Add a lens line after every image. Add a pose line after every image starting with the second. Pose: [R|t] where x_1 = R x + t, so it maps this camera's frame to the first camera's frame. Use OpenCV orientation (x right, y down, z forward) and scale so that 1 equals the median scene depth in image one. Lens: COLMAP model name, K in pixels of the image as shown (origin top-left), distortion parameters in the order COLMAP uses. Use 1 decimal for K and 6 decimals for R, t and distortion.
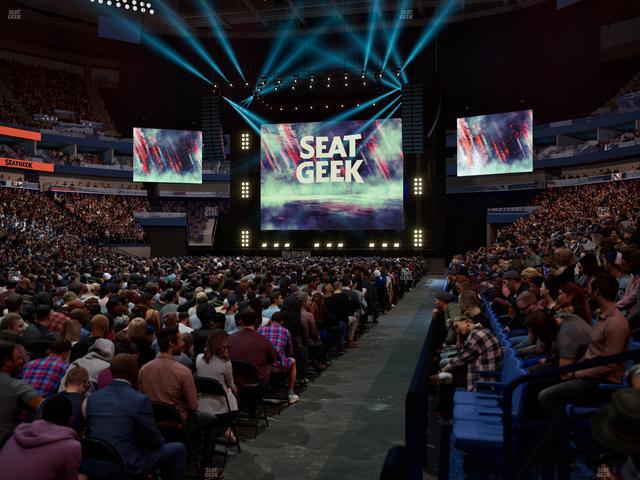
lens RADIAL K [[600.4, 0, 320.0], [0, 600.4, 240.1], [0, 0, 1]] dist [0.000160, 0.000000]
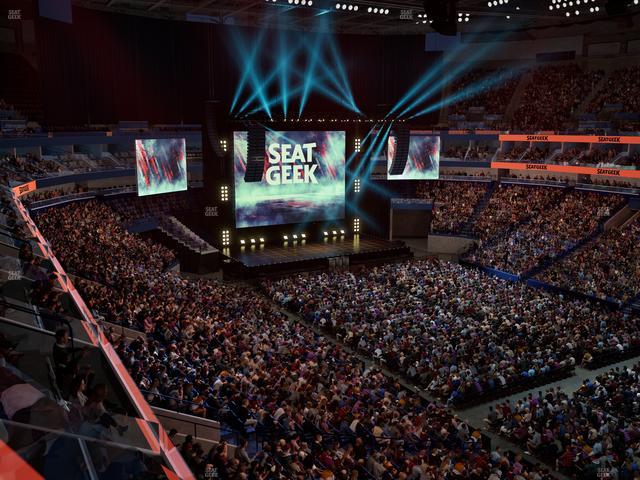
lens RADIAL K [[600.4, 0, 319.7], [0, 600.4, 239.9], [0, 0, 1]] dist [0.000160, 0.000000]
pose [[0.737980, -0.126097, 0.662937, -0.743485], [-0.008057, 0.980670, 0.195502, -0.219486], [-0.674775, -0.149617, 0.722699, 0.093041]]
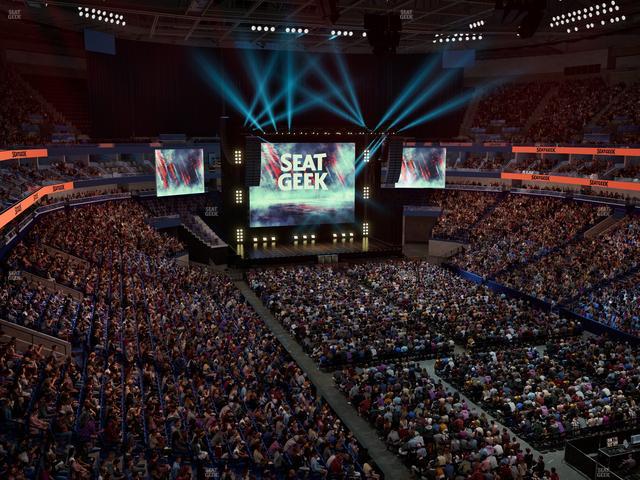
lens RADIAL K [[600.4, 0, 320.1], [0, 600.4, 240.7], [0, 0, 1]] dist [0.000160, 0.000000]
pose [[0.856428, -0.087078, 0.508870, -0.637209], [-0.006176, 0.983875, 0.178753, -0.222553], [-0.516230, -0.156232, 0.842080, -0.152170]]
